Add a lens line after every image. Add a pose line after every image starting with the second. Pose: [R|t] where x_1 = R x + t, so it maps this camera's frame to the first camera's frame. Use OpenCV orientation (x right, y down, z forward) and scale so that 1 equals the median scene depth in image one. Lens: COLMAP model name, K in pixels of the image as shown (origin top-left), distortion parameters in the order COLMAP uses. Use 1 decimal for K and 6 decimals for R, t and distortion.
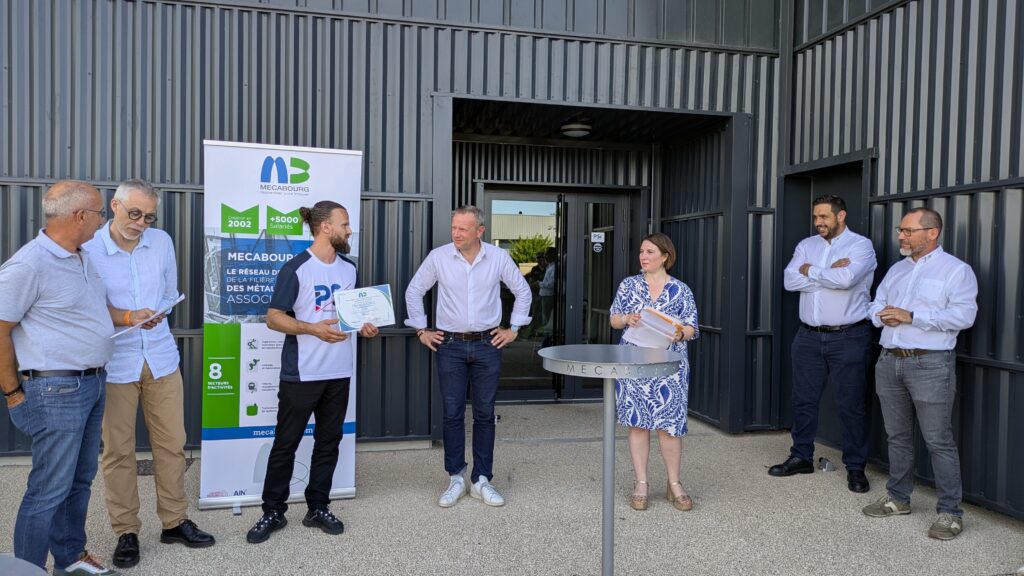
lens RADIAL K [[766.4, 0, 522.4], [0, 766.4, 286.2], [0, 0, 1]] dist [0.062066, -0.072567]
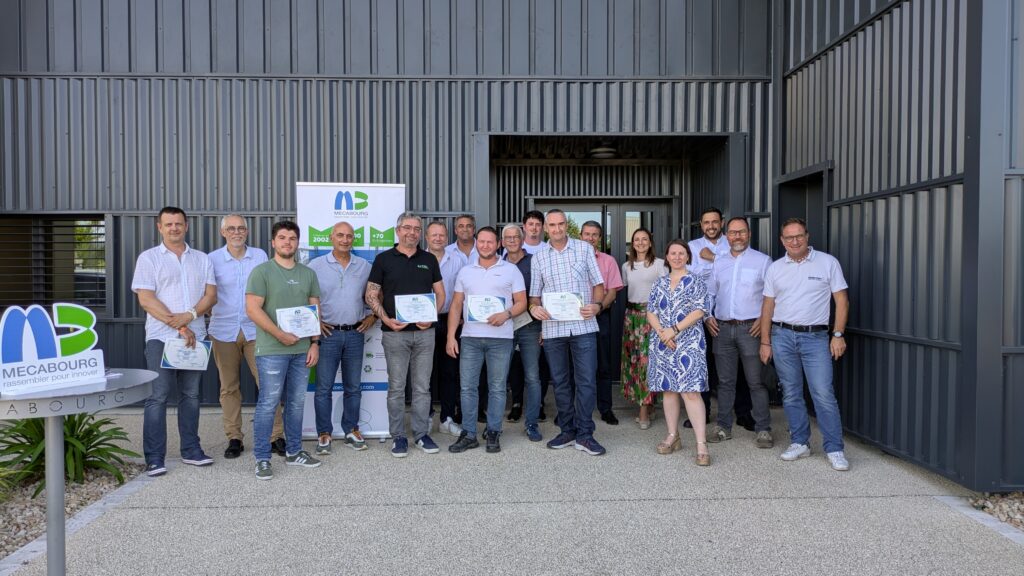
lens RADIAL K [[773.4, 0, 507.8], [0, 773.4, 287.3], [0, 0, 1]] dist [0.072219, -0.084806]
pose [[0.978864, -0.013924, -0.204037, 0.211136], [0.012461, 0.999887, -0.008453, 0.018985], [0.204132, 0.005732, 0.978927, -0.265083]]
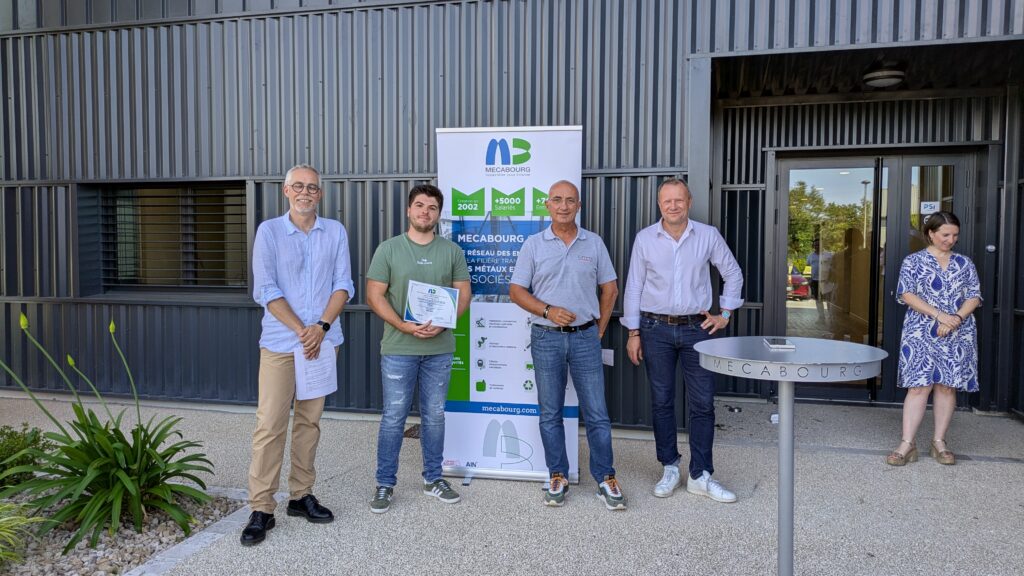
lens RADIAL K [[766.4, 0, 522.4], [0, 766.4, 286.2], [0, 0, 1]] dist [0.062066, -0.072567]
pose [[0.885353, 0.010834, -0.464794, 0.145925], [-0.000554, 0.999752, 0.022249, 0.002636], [0.464920, -0.019441, 0.885139, 0.096675]]
